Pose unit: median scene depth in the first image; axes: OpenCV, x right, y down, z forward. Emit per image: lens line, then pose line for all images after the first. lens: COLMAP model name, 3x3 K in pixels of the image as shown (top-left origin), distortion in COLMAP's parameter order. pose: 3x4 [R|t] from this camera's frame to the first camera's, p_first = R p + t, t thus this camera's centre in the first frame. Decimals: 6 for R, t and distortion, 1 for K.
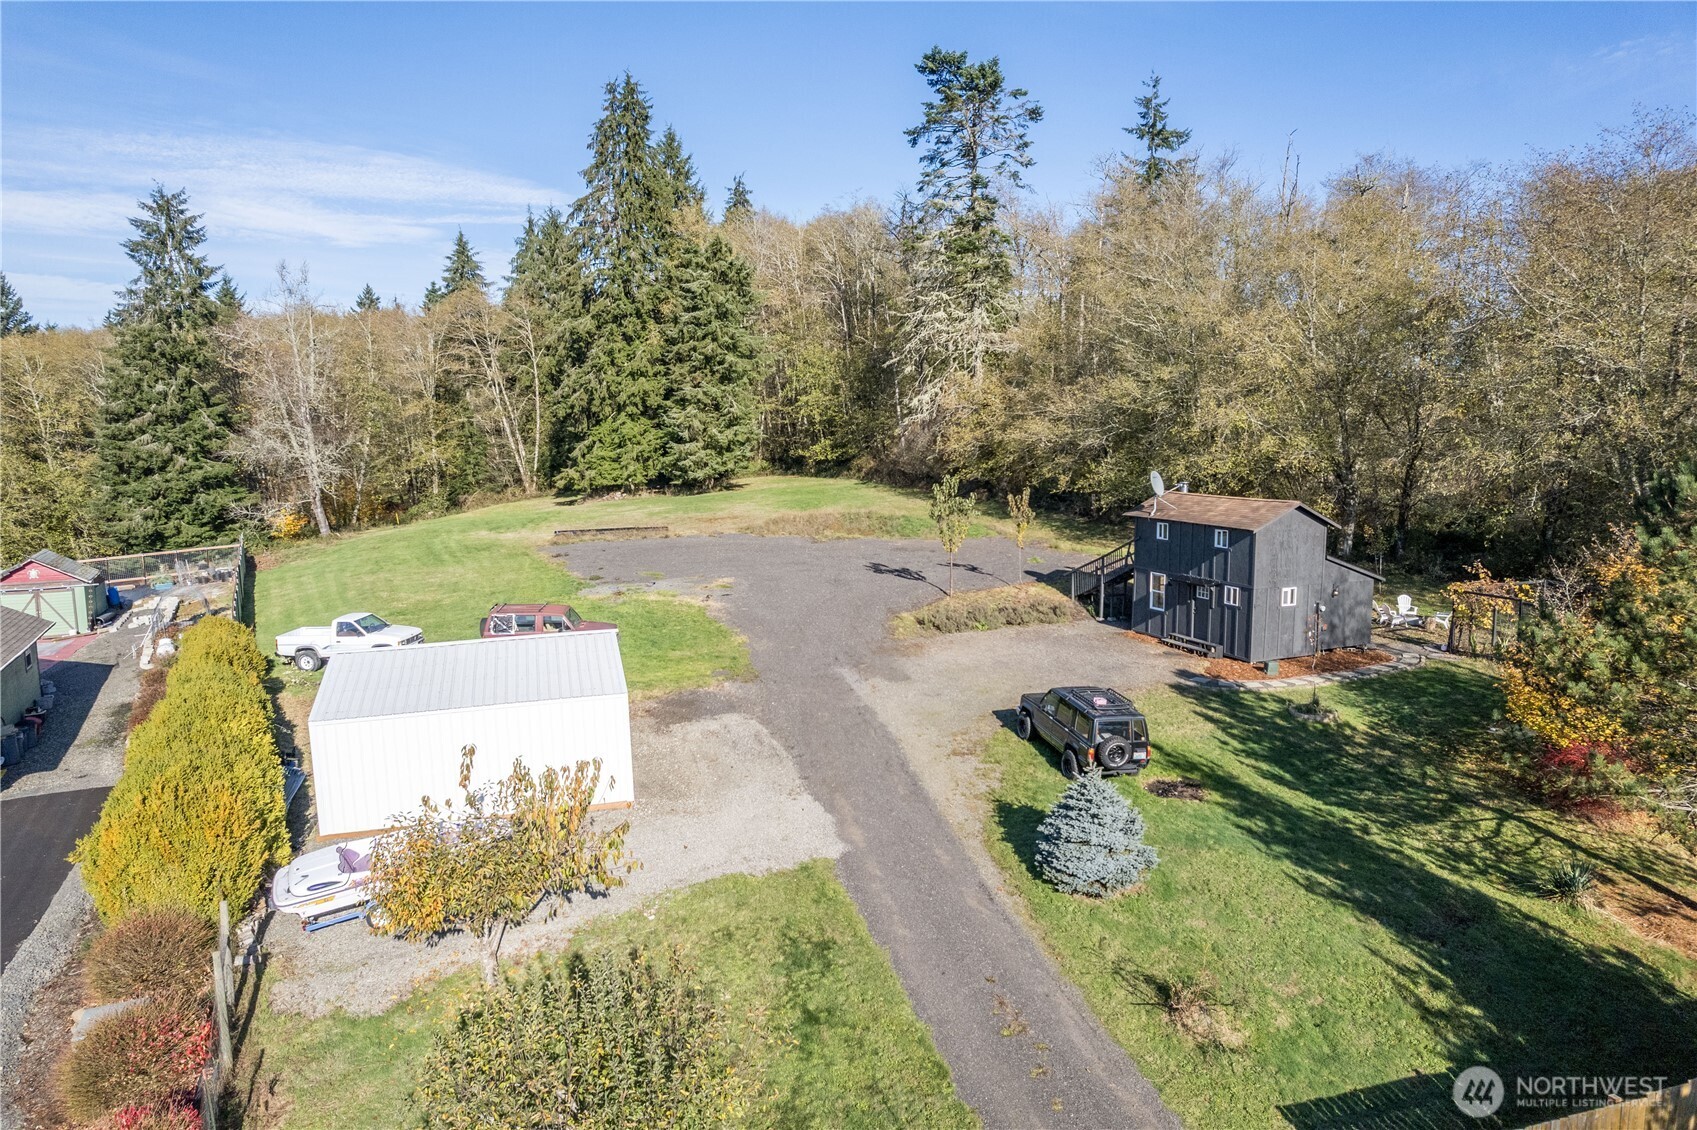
lens RADIAL K [[1102.4, 0, 848.5], [0, 1102.4, 565.0], [0, 0, 1]] dist [-0.073381, 0.069756]
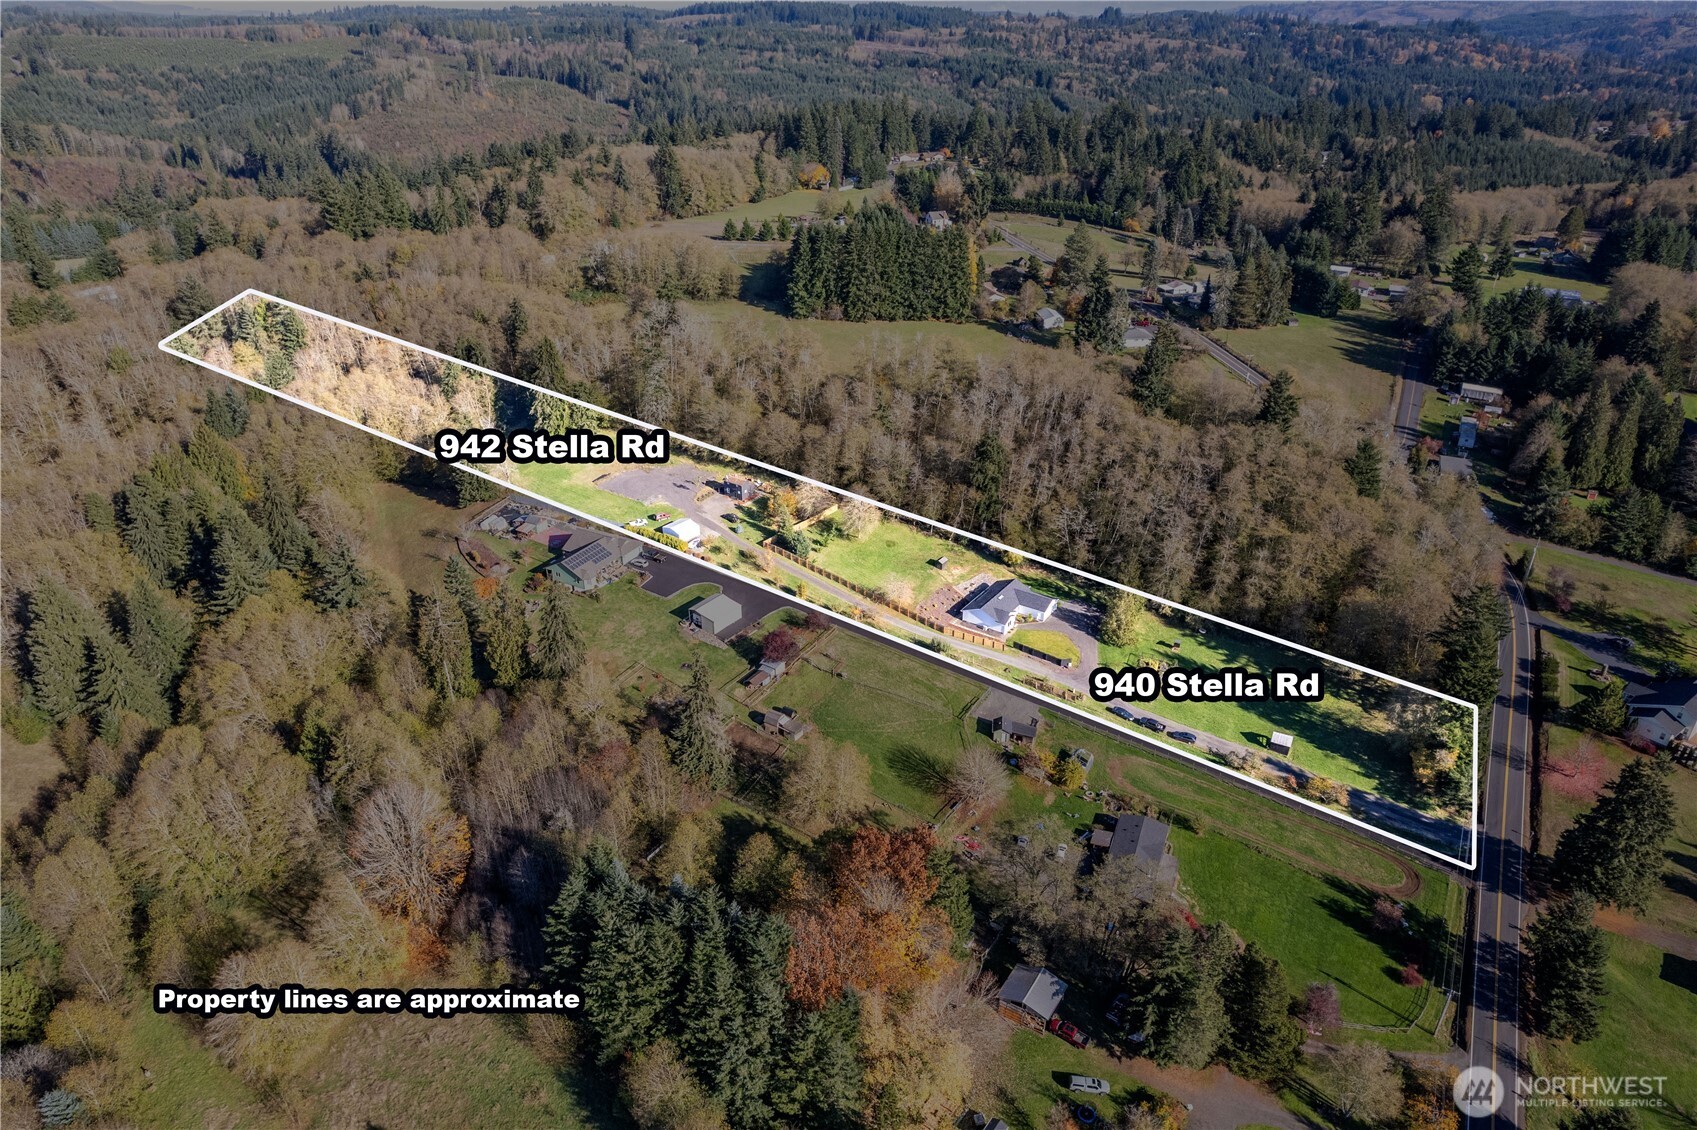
lens RADIAL K [[1102.4, 0, 848.5], [0, 1102.4, 565.0], [0, 0, 1]] dist [-0.073381, 0.069756]
pose [[0.843914, -0.241393, 0.479101, -3.249048], [0.055897, 0.927753, 0.368984, -2.644173], [-0.533558, -0.284611, 0.796437, -6.584454]]
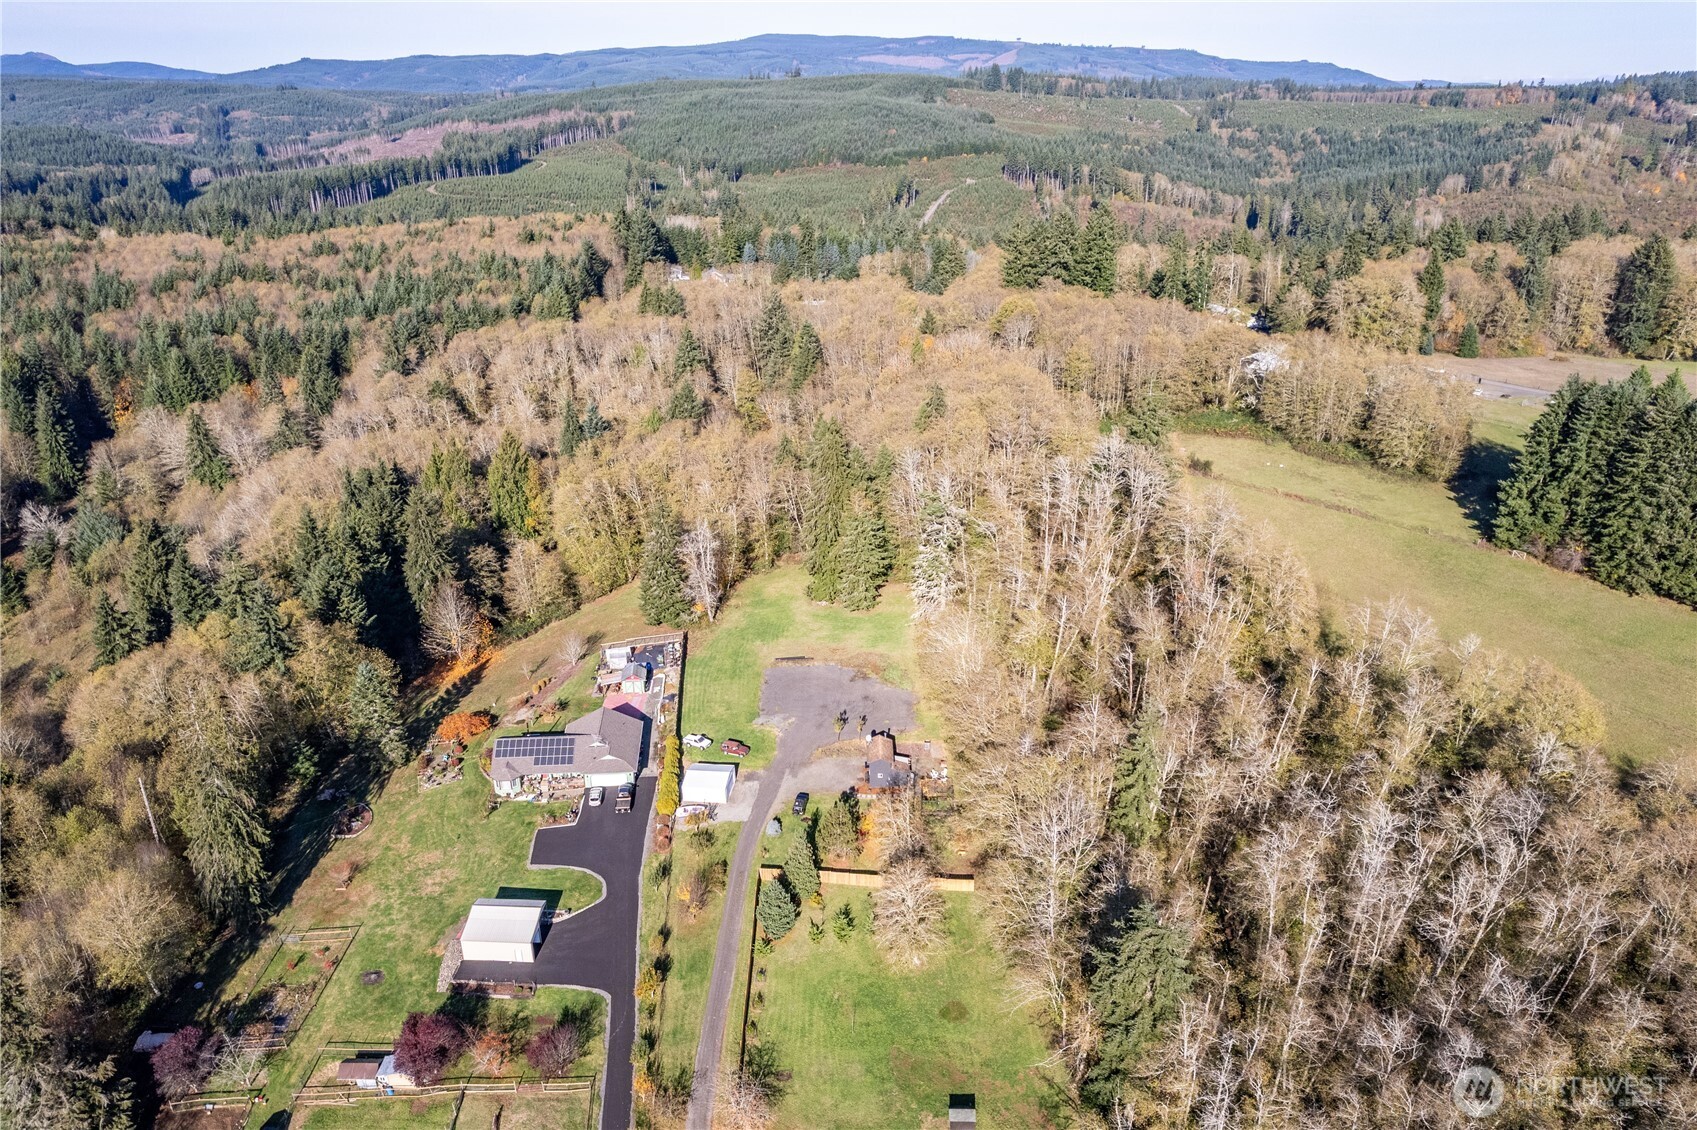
lens RADIAL K [[1184.7, 0, 817.5], [0, 1184.7, 624.6], [0, 0, 1]] dist [-0.083841, 0.081653]
pose [[0.908373, 0.173188, -0.380611, 2.088434], [-0.044513, 0.945078, 0.323800, -2.313373], [0.415786, -0.277189, 0.866192, -3.429607]]
